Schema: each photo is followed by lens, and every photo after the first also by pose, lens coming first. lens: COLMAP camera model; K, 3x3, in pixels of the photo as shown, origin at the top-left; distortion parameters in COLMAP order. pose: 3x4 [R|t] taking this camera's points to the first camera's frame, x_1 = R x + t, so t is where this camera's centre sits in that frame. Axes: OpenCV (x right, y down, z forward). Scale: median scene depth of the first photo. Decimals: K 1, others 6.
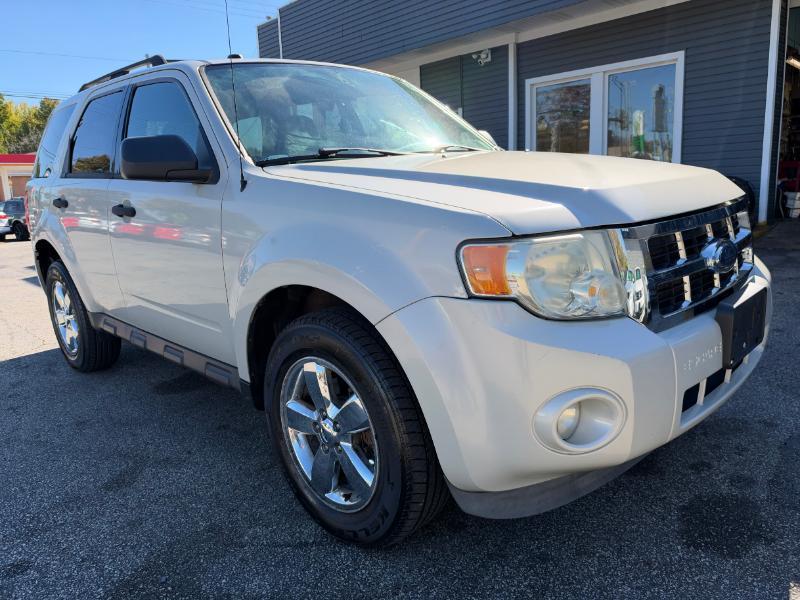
lens RADIAL K [[588.2, 0, 397.5], [0, 588.2, 299.0], [0, 0, 1]] dist [-0.016139, 0.007135]
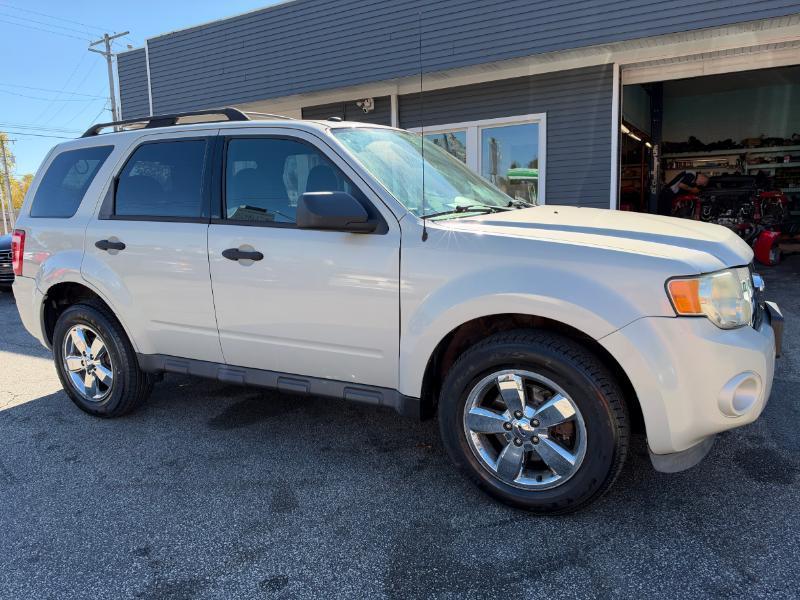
lens RADIAL K [[580.2, 0, 397.9], [0, 580.2, 302.3], [0, 0, 1]] dist [0.032324, -0.068654]
pose [[0.954687, -0.033186, 0.295756, -0.552214], [0.047407, 0.998032, -0.041042, -0.005840], [-0.293812, 0.053203, 0.954381, -0.104668]]
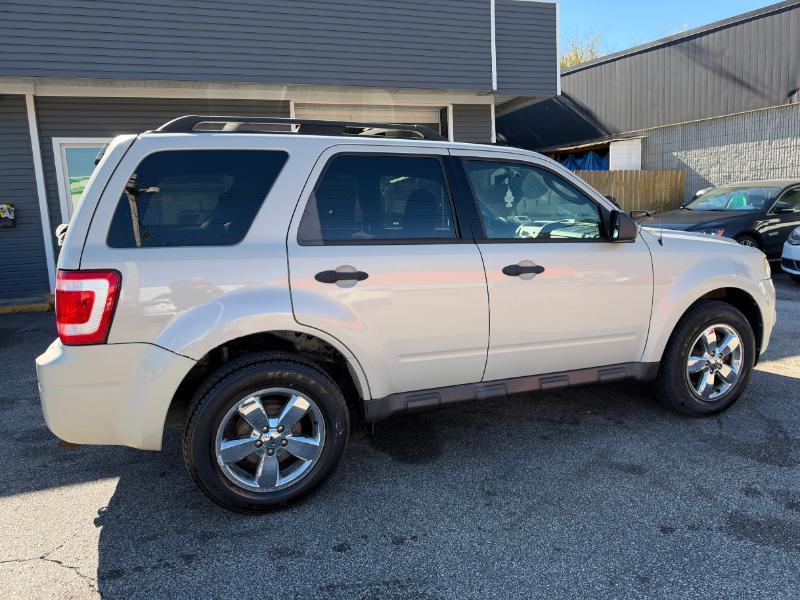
lens RADIAL K [[584.9, 0, 395.7], [0, 584.9, 301.4], [0, 0, 1]] dist [0.009180, -0.023668]
pose [[0.389043, -0.107117, 0.914971, -1.754574], [0.201772, 0.979008, 0.028821, -0.189252], [-0.898851, 0.173403, 0.402490, 0.845887]]
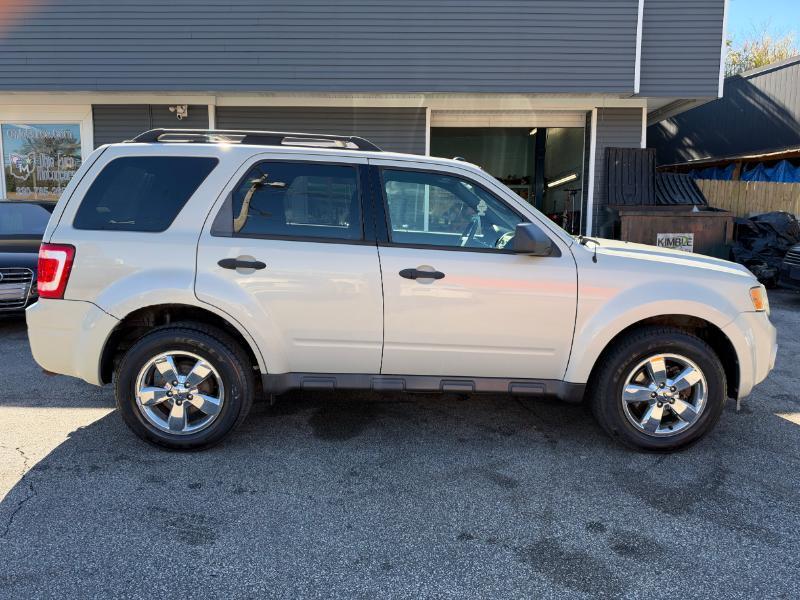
lens RADIAL K [[580.2, 0, 397.9], [0, 580.2, 302.3], [0, 0, 1]] dist [0.032324, -0.068654]
pose [[0.684688, -0.050990, 0.727051, -1.490598], [0.100279, 0.994653, -0.024679, -0.073837], [-0.721905, 0.089806, 0.686140, 0.239405]]
